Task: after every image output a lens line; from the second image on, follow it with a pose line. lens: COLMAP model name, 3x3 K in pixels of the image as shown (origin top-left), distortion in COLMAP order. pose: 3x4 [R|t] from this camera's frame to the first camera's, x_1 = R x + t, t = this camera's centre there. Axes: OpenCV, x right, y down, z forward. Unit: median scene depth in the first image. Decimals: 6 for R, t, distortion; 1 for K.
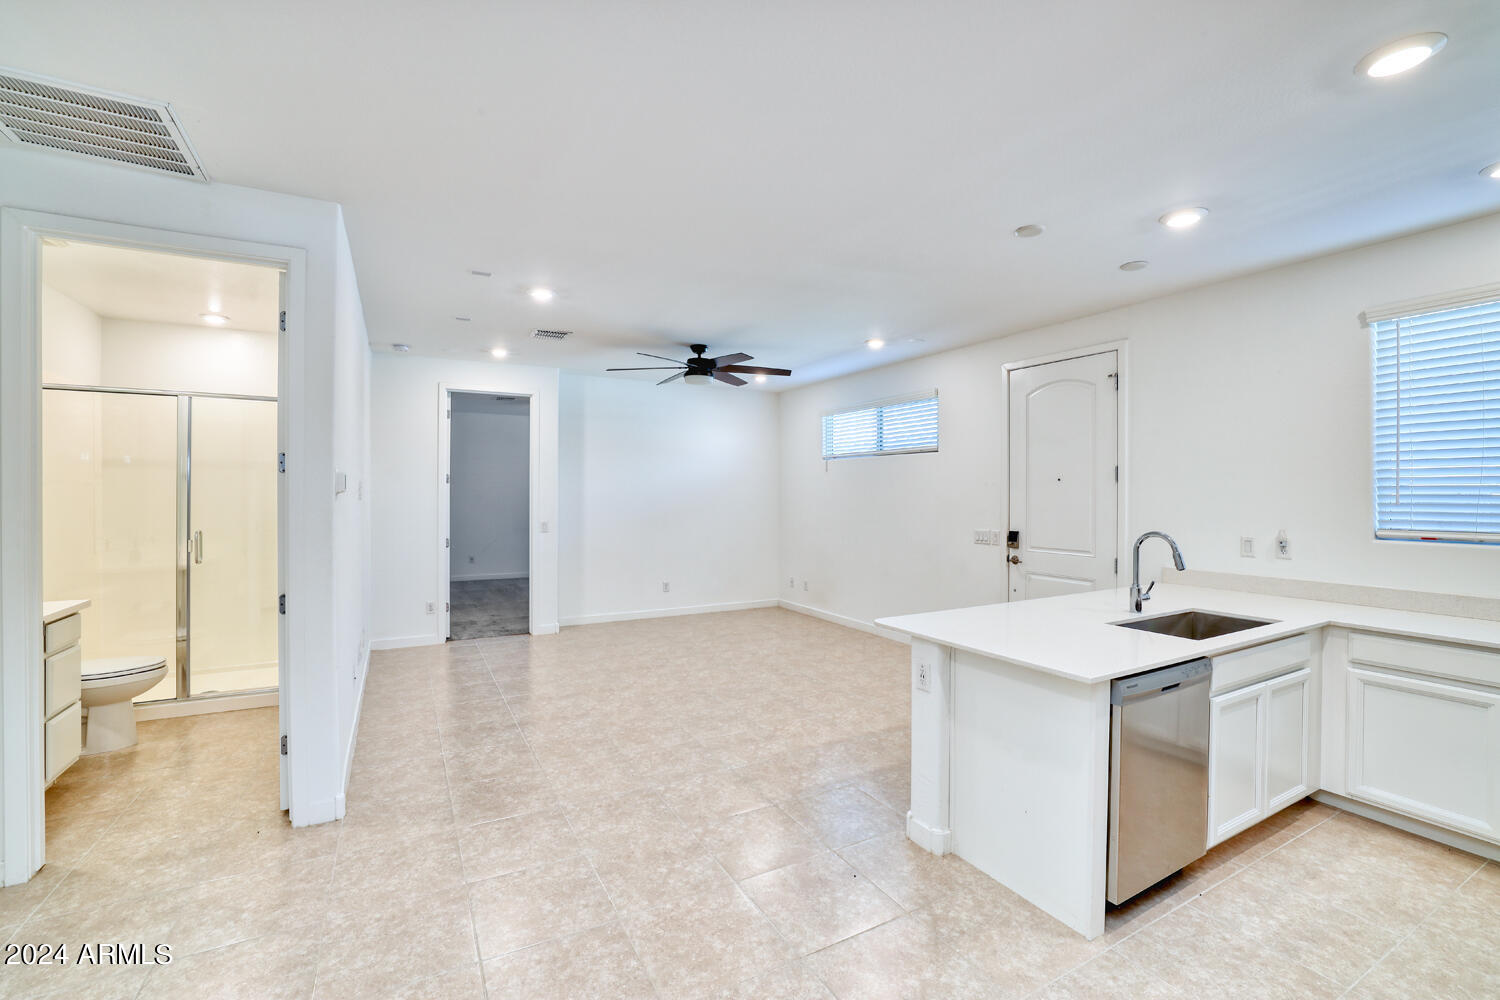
lens RADIAL K [[635.7, 0, 747.8], [0, 635.7, 494.2], [0, 0, 1]] dist [-0.027966, 0.003336]
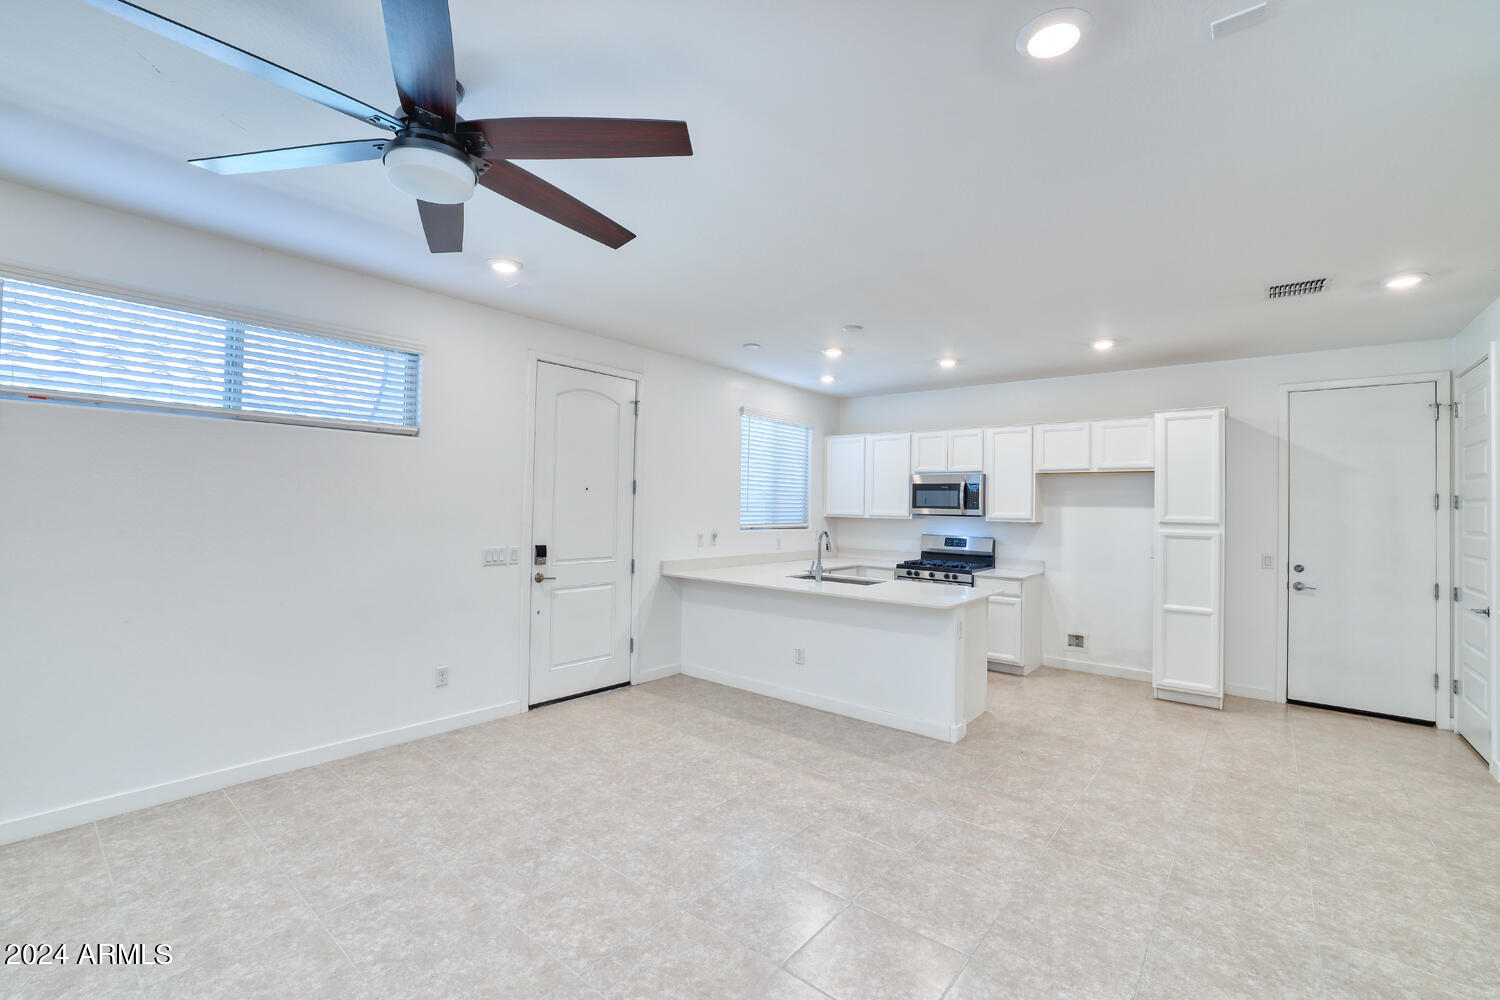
lens RADIAL K [[635.7, 0, 746.6], [0, 635.7, 495.2], [0, 0, 1]] dist [-0.027966, 0.003336]
pose [[-0.360222, 0.008849, 0.932825, -0.692834], [-0.018041, 0.999702, -0.016450, -0.002061], [-0.932692, -0.022755, -0.359955, 1.451089]]
